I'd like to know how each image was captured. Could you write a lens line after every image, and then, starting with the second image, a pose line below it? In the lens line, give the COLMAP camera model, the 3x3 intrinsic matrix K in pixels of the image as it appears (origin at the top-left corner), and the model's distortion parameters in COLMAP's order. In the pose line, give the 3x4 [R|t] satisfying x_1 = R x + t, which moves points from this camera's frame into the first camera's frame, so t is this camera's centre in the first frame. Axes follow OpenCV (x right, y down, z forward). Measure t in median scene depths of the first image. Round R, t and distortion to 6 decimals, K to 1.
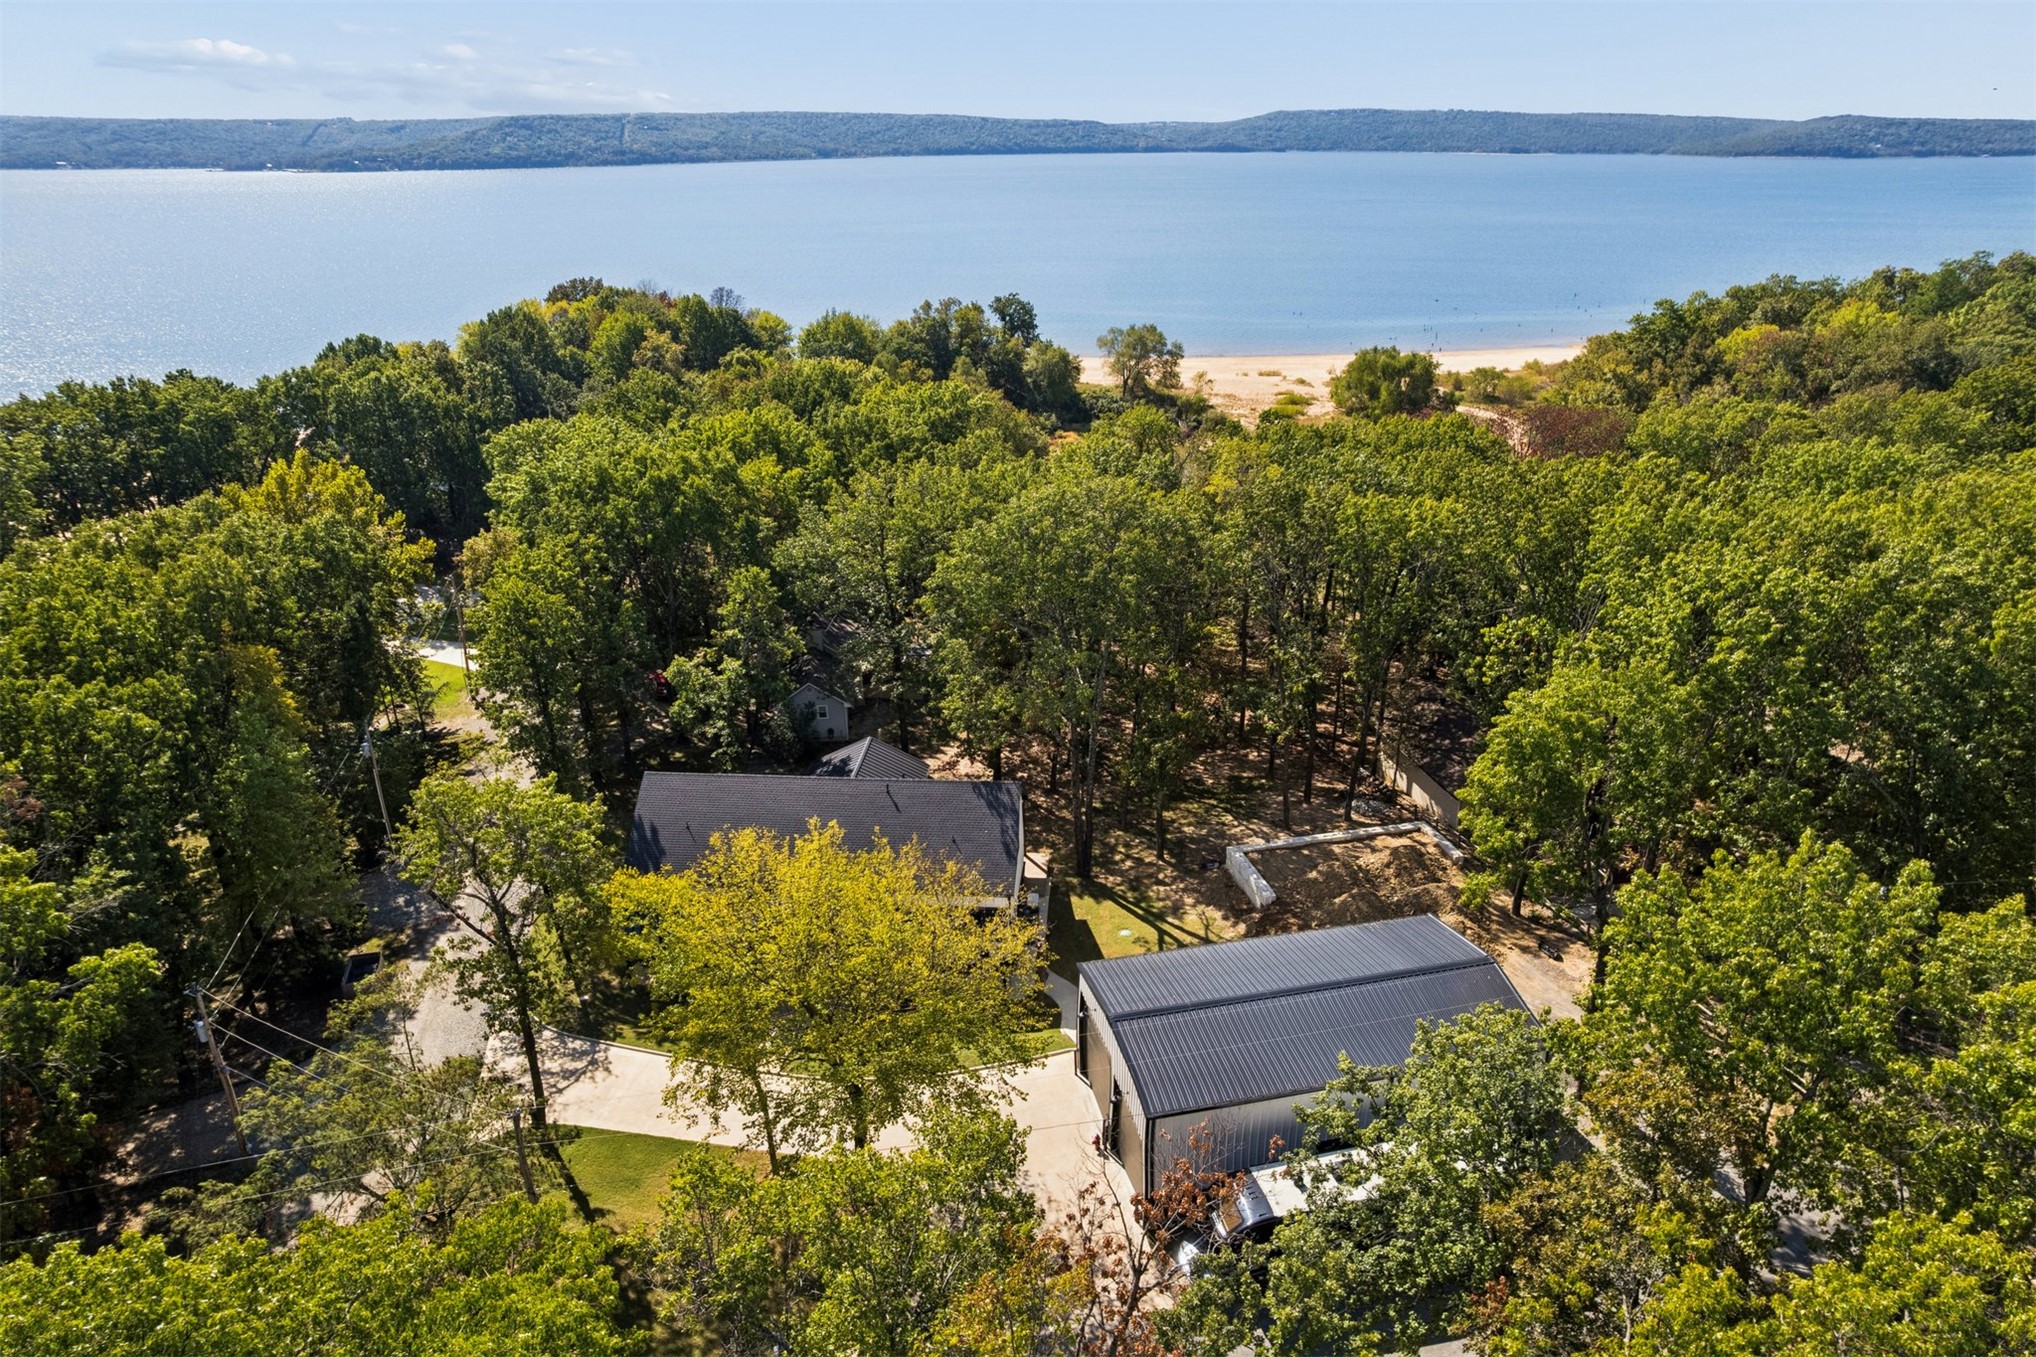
lens RADIAL K [[1326.5, 0, 1029.7], [0, 1326.5, 686.3], [0, 0, 1]] dist [-0.081242, 0.076899]
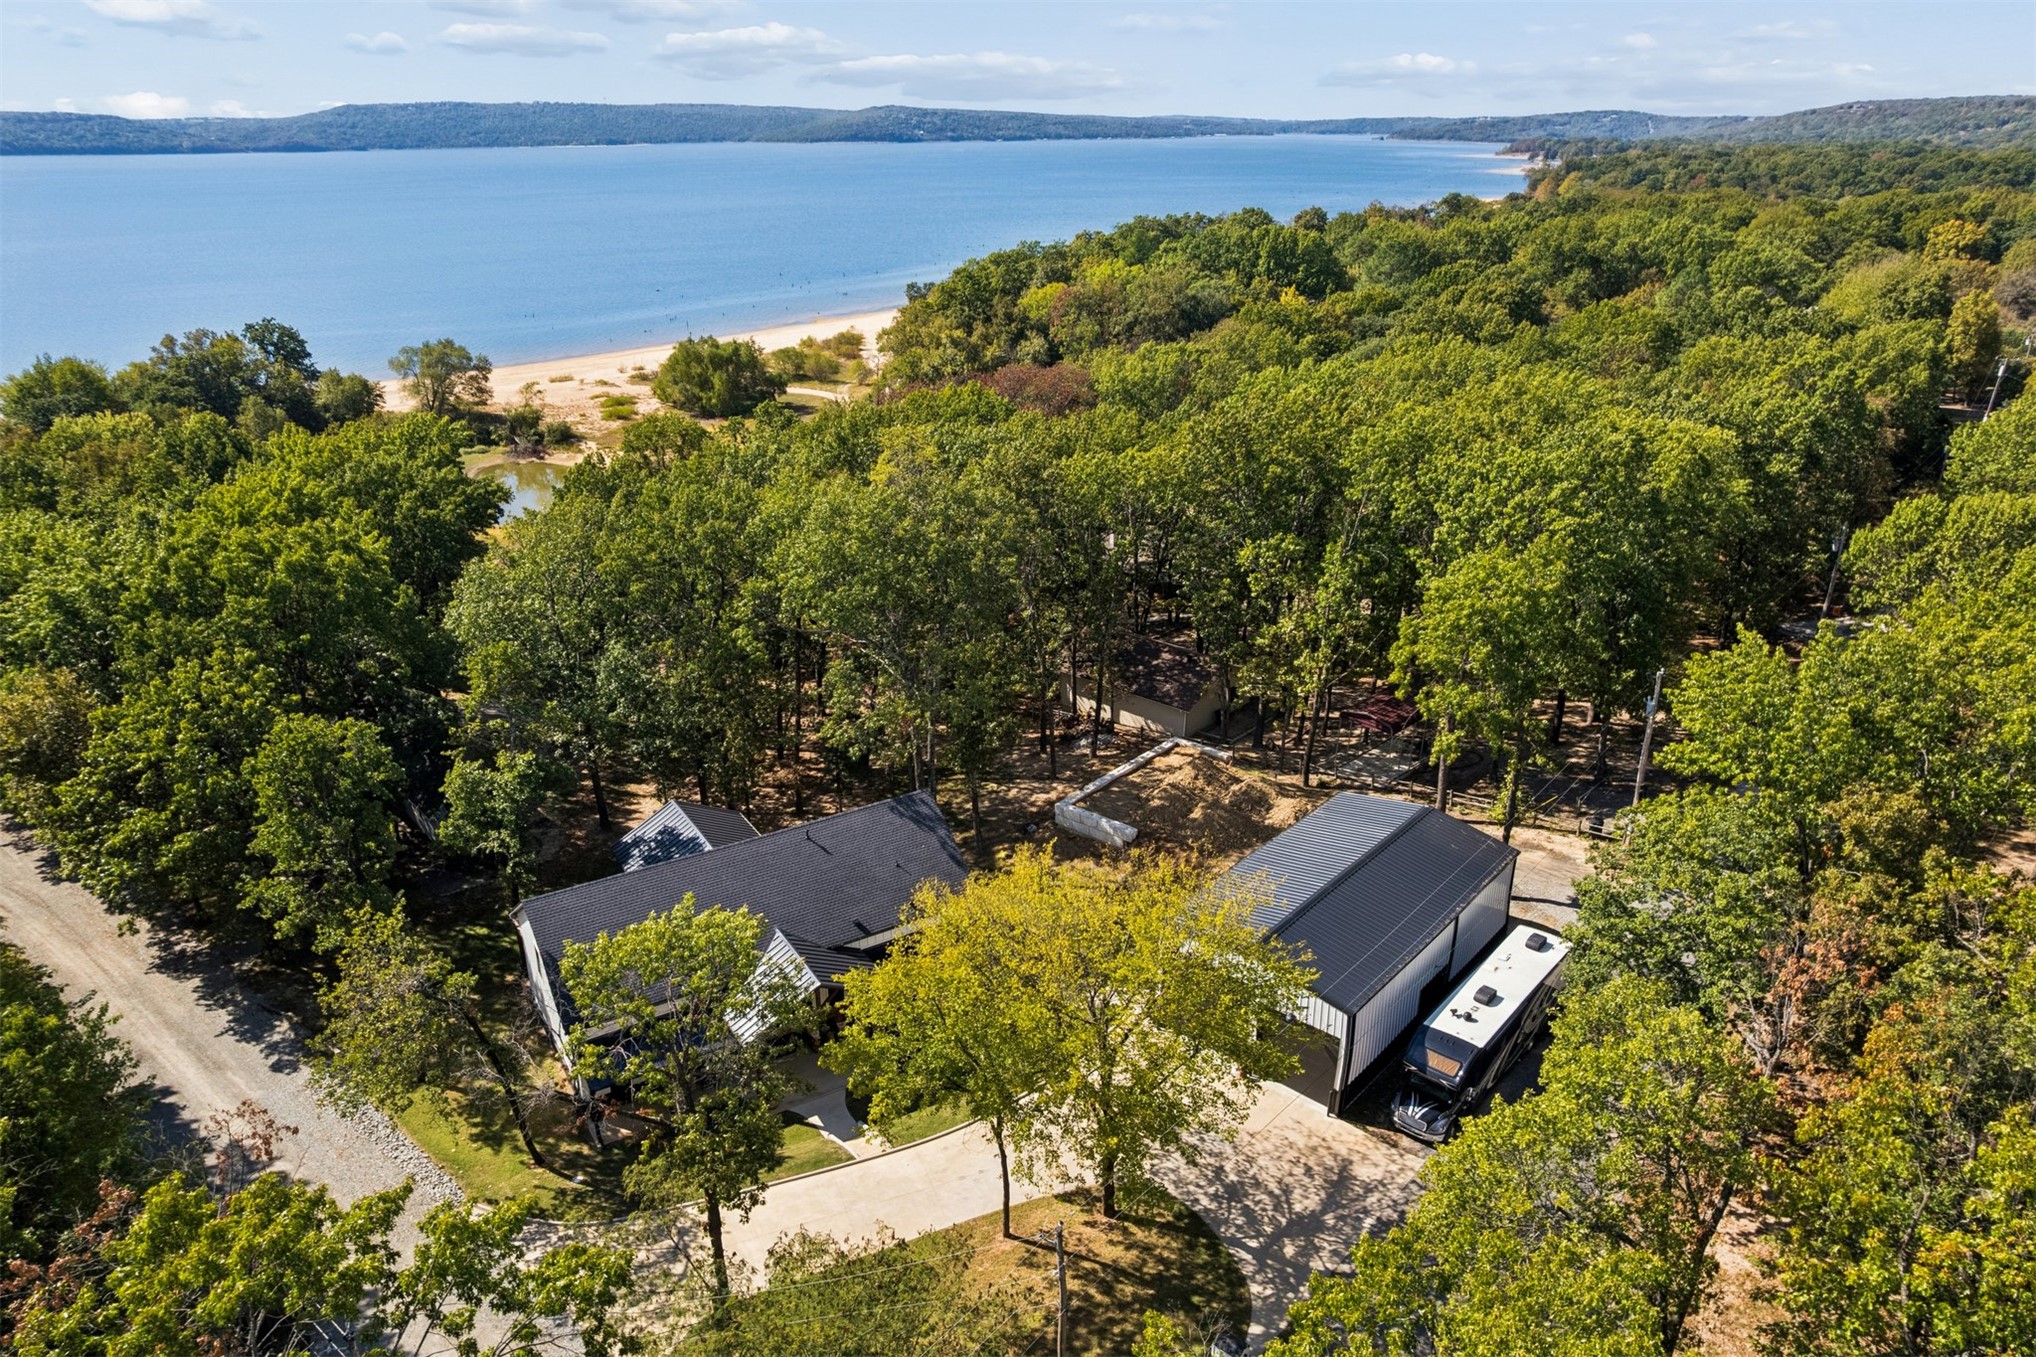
lens RADIAL K [[1323.3, 0, 1021.1], [0, 1323.3, 693.3], [0, 0, 1]] dist [-0.075244, 0.068508]
pose [[0.816766, -0.230048, 0.529123, -0.152503], [0.224724, 0.971494, 0.075491, -0.018366], [-0.531406, 0.057248, 0.845181, 0.046855]]
